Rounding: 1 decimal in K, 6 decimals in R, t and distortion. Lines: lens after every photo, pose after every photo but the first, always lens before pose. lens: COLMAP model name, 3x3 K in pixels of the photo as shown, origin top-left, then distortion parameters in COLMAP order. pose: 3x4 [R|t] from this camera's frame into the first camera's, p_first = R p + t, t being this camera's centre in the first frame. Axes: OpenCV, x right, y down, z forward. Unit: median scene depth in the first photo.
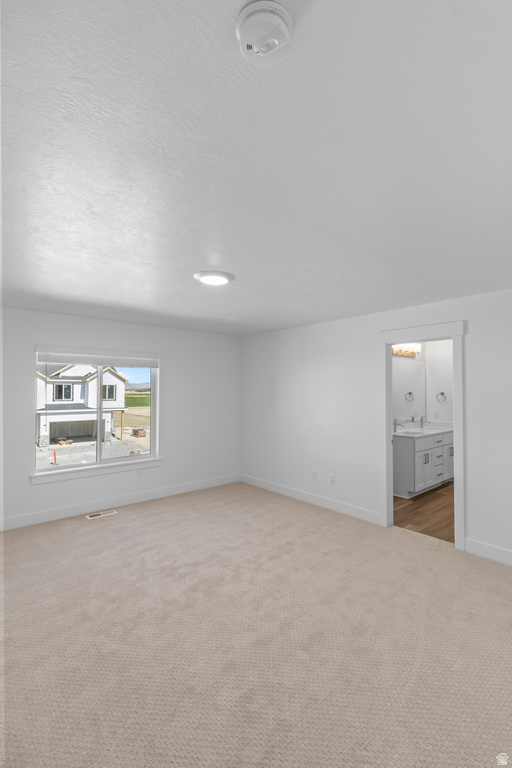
lens RADIAL K [[350.8, 0, 260.4], [0, 350.8, 383.4], [0, 0, 1]] dist [0.000769, 0.000328]
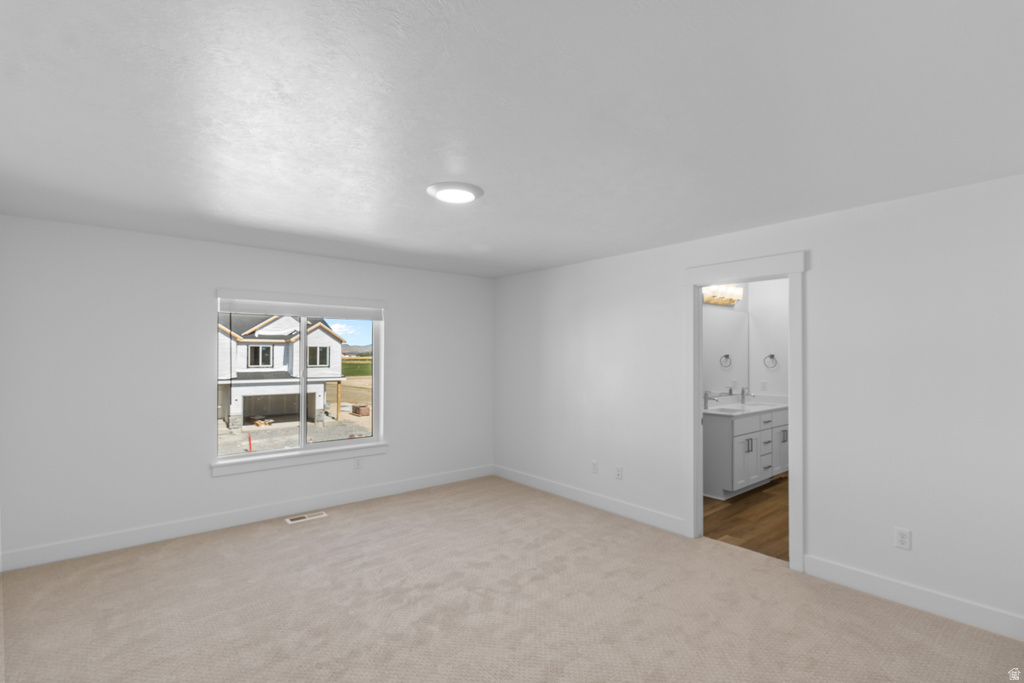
lens RADIAL K [[467.7, 0, 511.5], [0, 467.7, 351.9], [0, 0, 1]] dist [0.000769, 0.000328]
pose [[0.999673, 0.000782, -0.025578, 0.007854], [-0.000515, 0.999945, 0.010434, 0.015249], [0.025585, -0.010417, 0.999618, 0.029401]]
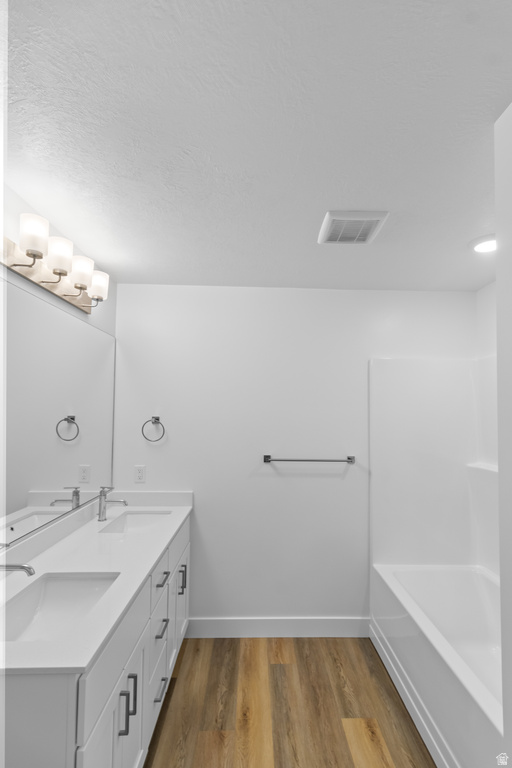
lens RADIAL K [[350.8, 0, 259.5], [0, 350.8, 390.1], [0, 0, 1]] dist [0.000769, 0.000328]
pose [[0.628585, 0.036184, 0.776899, 0.434780], [-0.017855, 0.999325, -0.032097, 0.009998], [-0.777536, 0.006304, 0.628807, 1.010041]]
